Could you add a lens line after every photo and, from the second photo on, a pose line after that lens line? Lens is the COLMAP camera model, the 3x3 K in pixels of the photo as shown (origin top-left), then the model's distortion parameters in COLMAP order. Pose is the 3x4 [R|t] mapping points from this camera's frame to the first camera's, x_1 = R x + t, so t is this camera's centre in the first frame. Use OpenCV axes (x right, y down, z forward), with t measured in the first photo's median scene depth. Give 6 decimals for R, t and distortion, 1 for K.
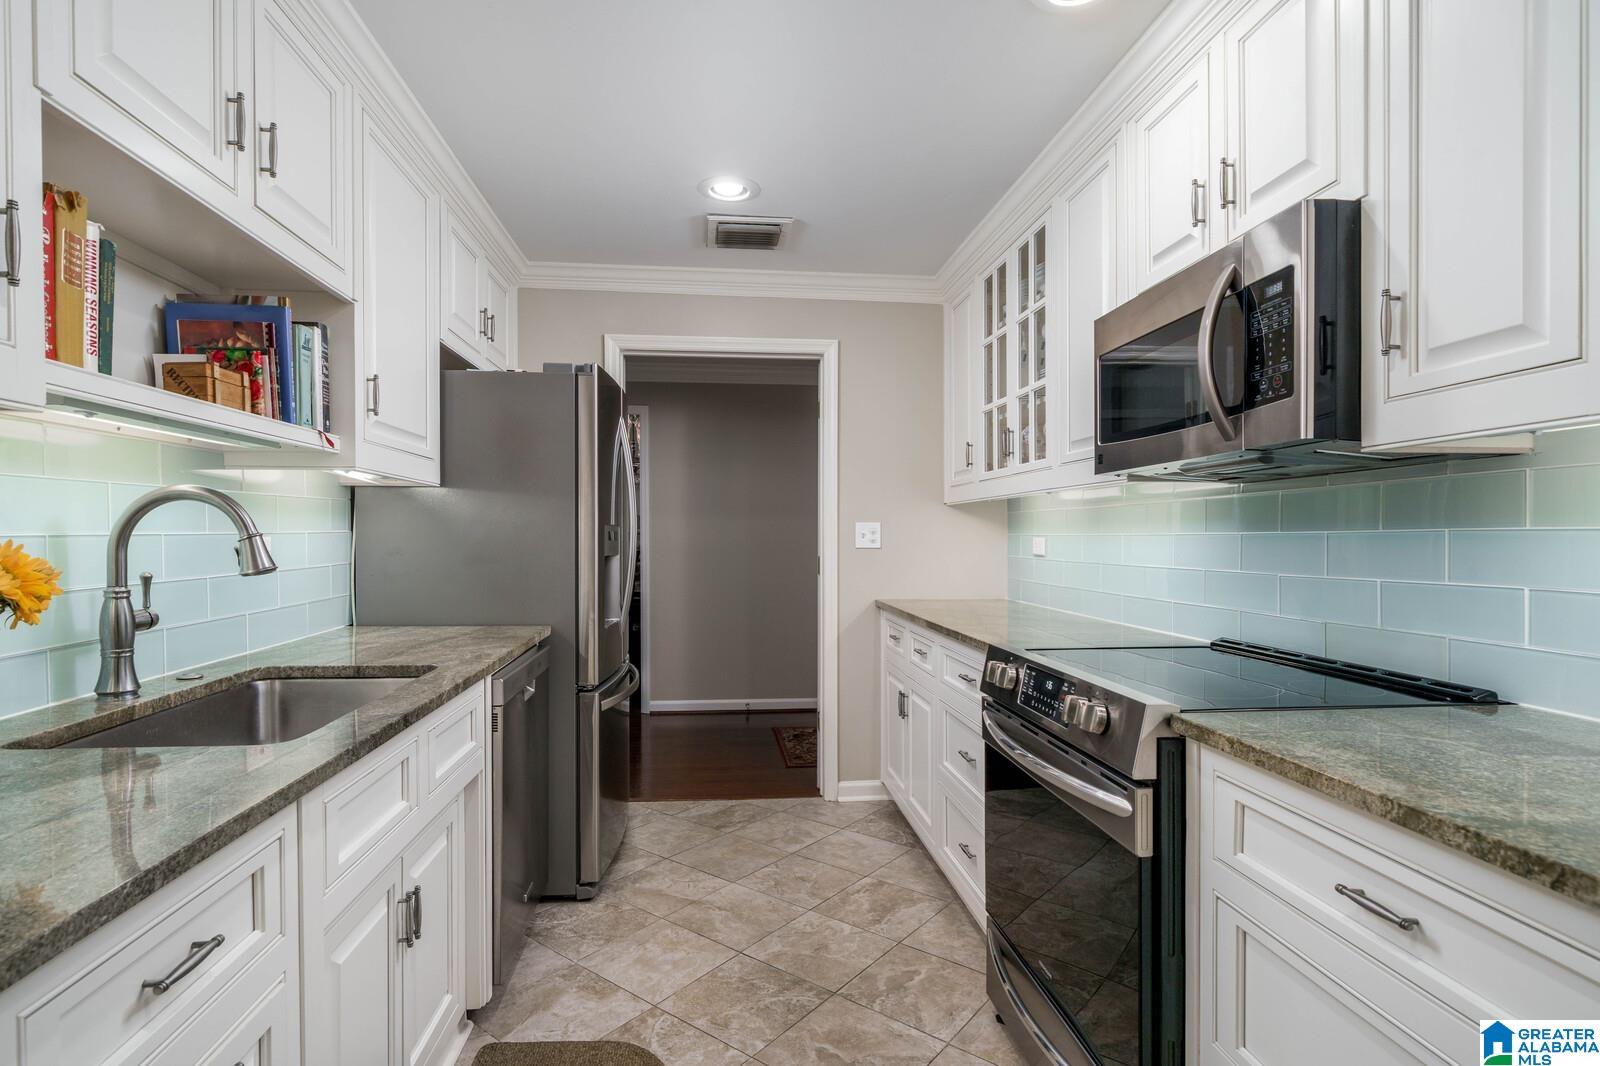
lens RADIAL K [[803.0, 0, 767.7], [0, 803.0, 534.8], [0, 0, 1]] dist [-0.000213, 0.000816]
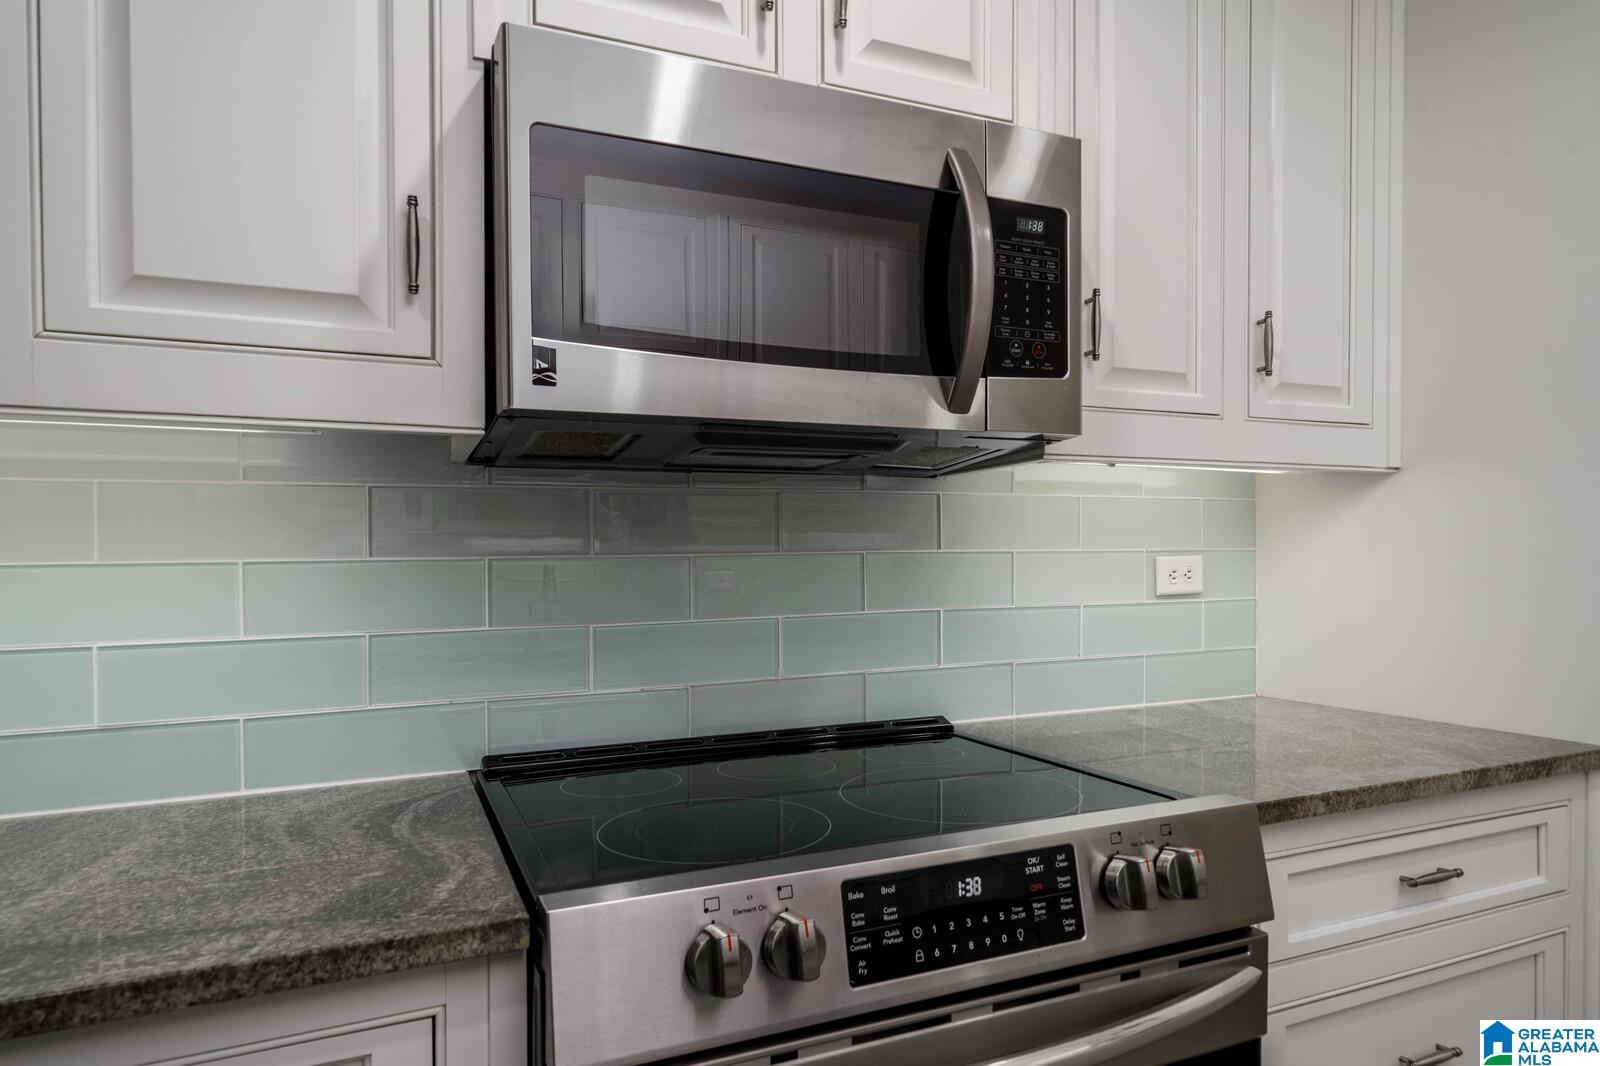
lens RADIAL K [[974.9, 0, 802.0], [0, 974.9, 579.4], [0, 0, 1]] dist [0.002206, 0.000968]
pose [[-0.346552, -0.005380, 0.938015, -0.150166], [0.012122, 0.999874, 0.010214, 0.011690], [-0.937952, 0.014910, -0.346443, 1.541370]]
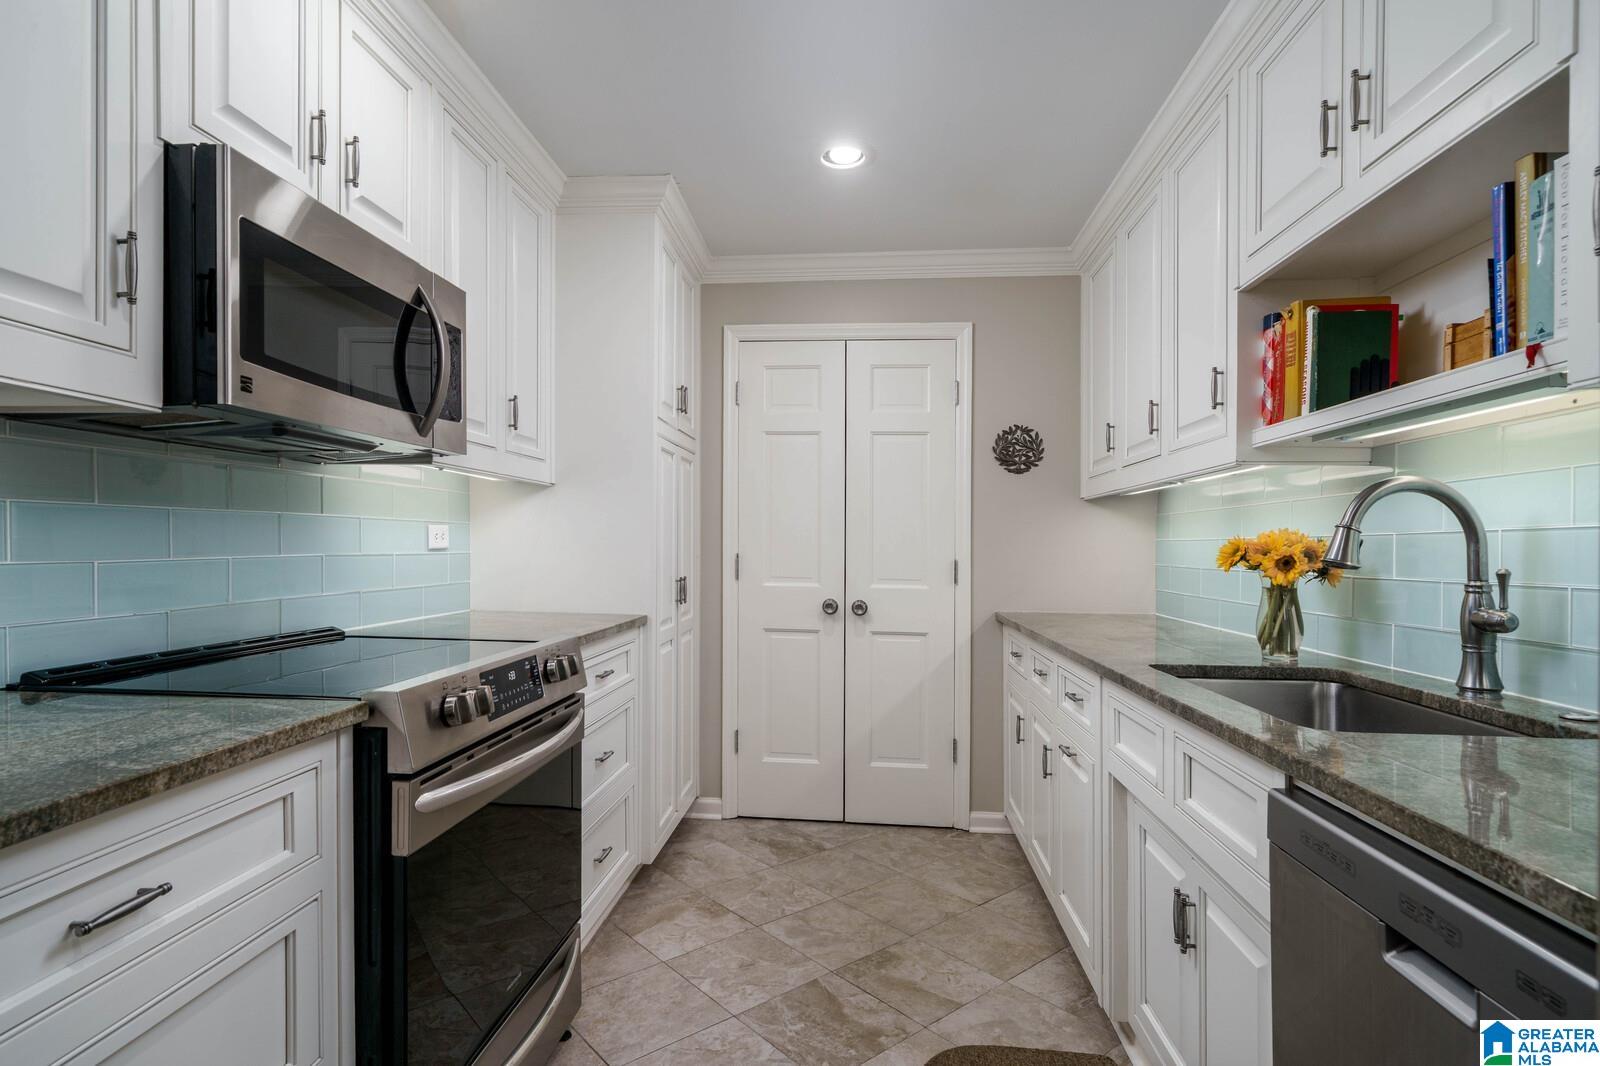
lens RADIAL K [[803.0, 0, 767.7], [0, 803.0, 534.8], [0, 0, 1]] dist [-0.000213, 0.000816]
pose [[-0.979893, -0.009165, 0.199314, -0.154143], [-0.012121, 0.999834, -0.013611, 0.036984], [-0.199157, -0.015753, -0.979841, 2.214207]]
